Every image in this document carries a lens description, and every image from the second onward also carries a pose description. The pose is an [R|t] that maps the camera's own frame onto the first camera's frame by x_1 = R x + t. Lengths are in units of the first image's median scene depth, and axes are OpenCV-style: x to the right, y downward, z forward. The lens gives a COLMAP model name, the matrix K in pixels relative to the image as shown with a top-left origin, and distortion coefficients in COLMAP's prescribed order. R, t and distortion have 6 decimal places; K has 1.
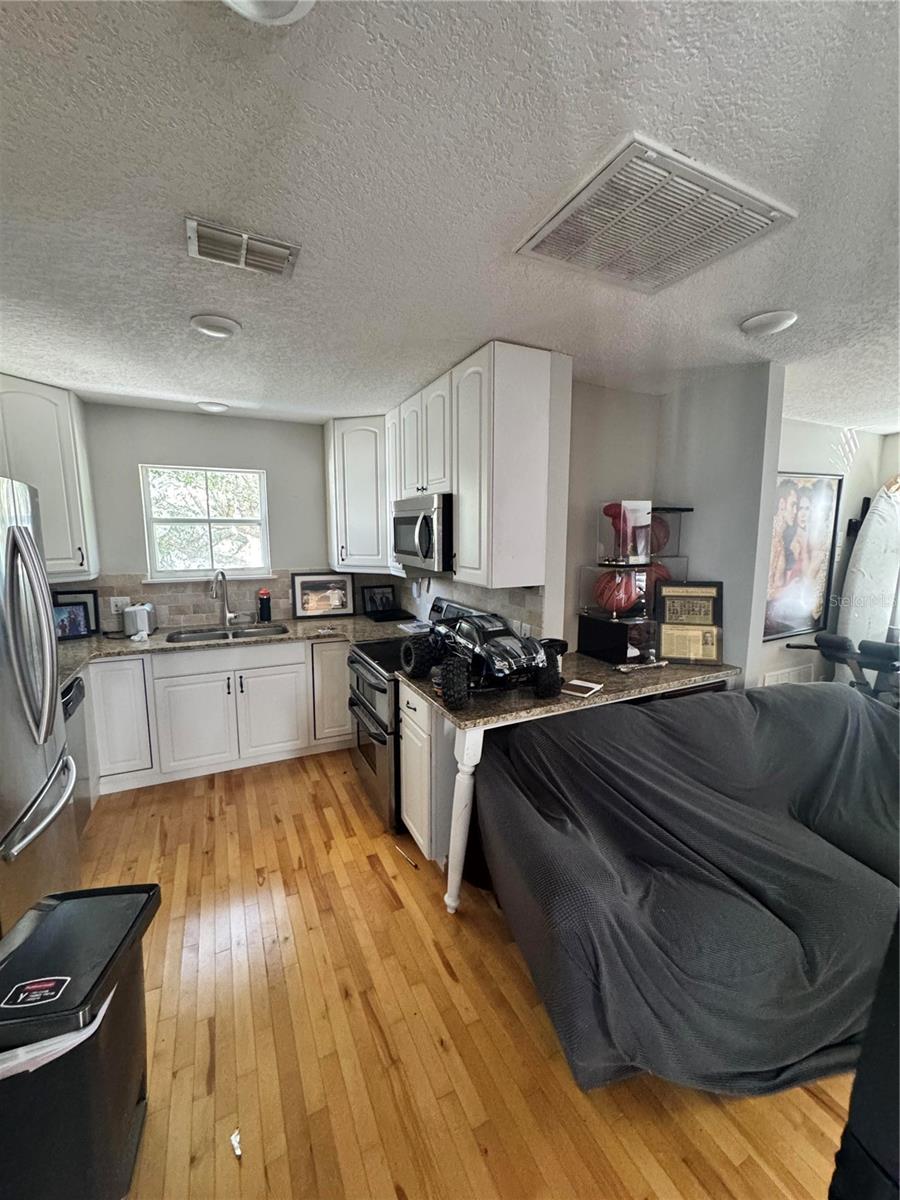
lens RADIAL K [[482.8, 0, 450.0], [0, 482.8, 600.0], [0, 0, 1]] dist [-0.002279, -0.000200]
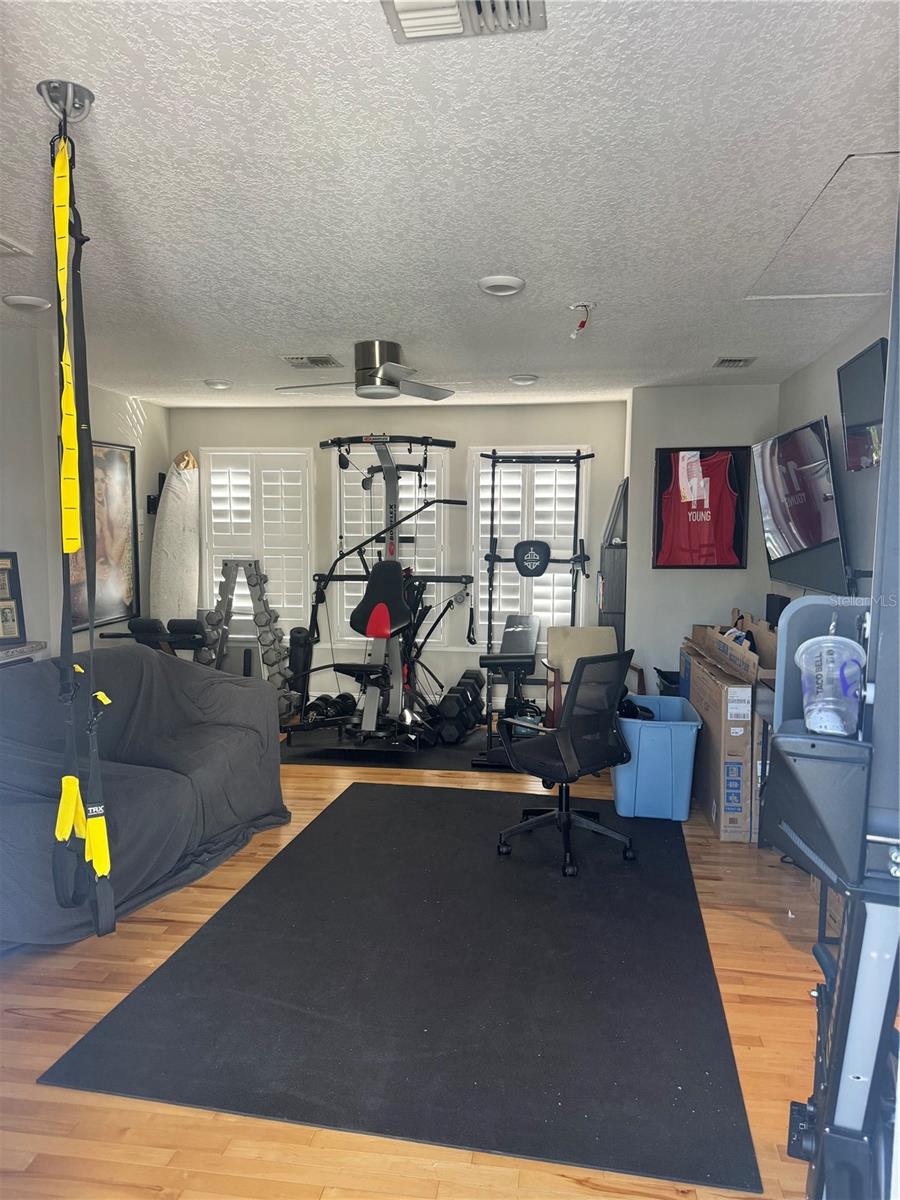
lens RADIAL K [[811.8, 0, 450.0], [0, 811.8, 600.0], [0, 0, 1]] dist [0.004483, 0.000678]
pose [[0.543343, -0.071909, 0.836425, -0.186818], [0.111378, 0.993692, 0.013078, 0.081853], [-0.832089, 0.086053, 0.547925, -0.343241]]
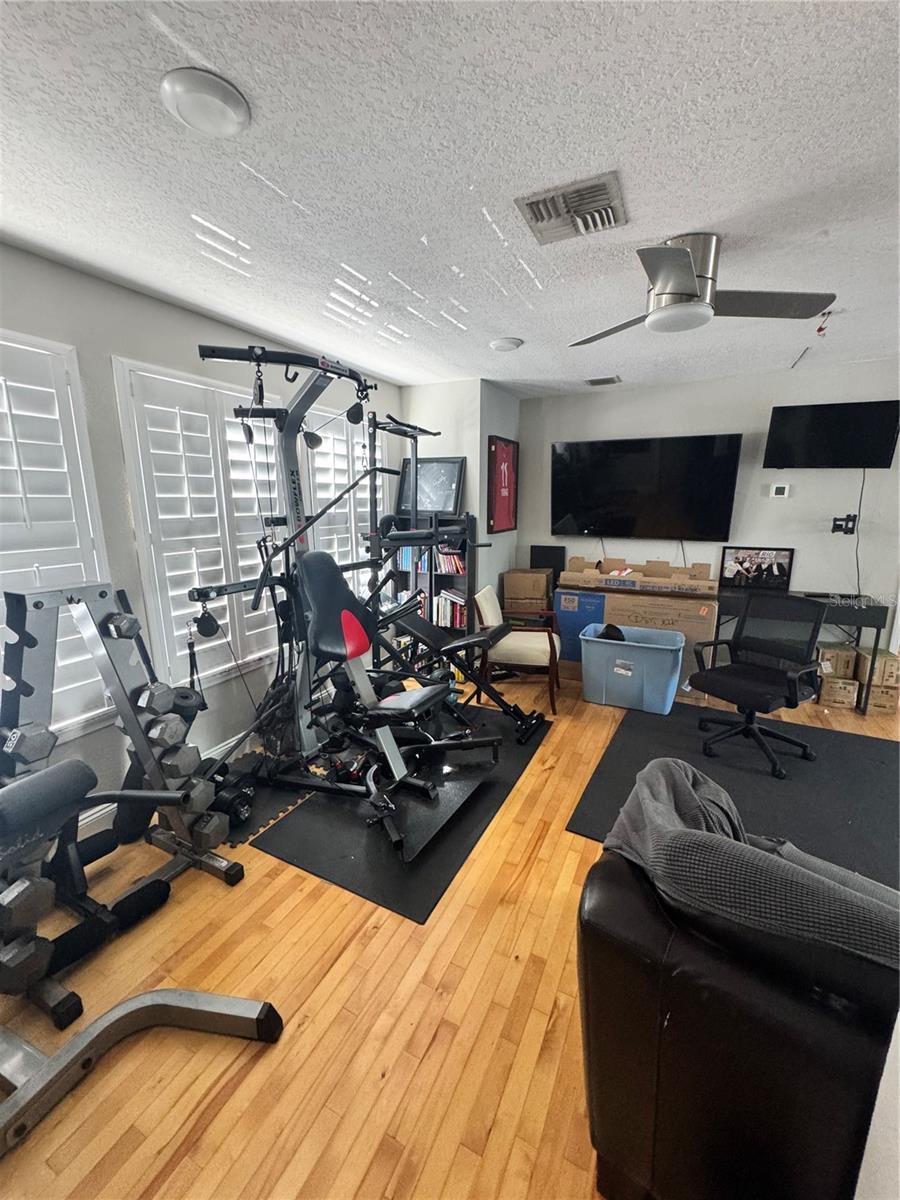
lens RADIAL K [[482.8, 0, 450.0], [0, 482.8, 600.0], [0, 0, 1]] dist [-0.002279, -0.000200]
pose [[-0.607269, -0.163766, 0.777435, 0.481014], [0.112628, 0.950899, 0.288282, -0.113985], [-0.786473, 0.262625, -0.559007, 0.984624]]
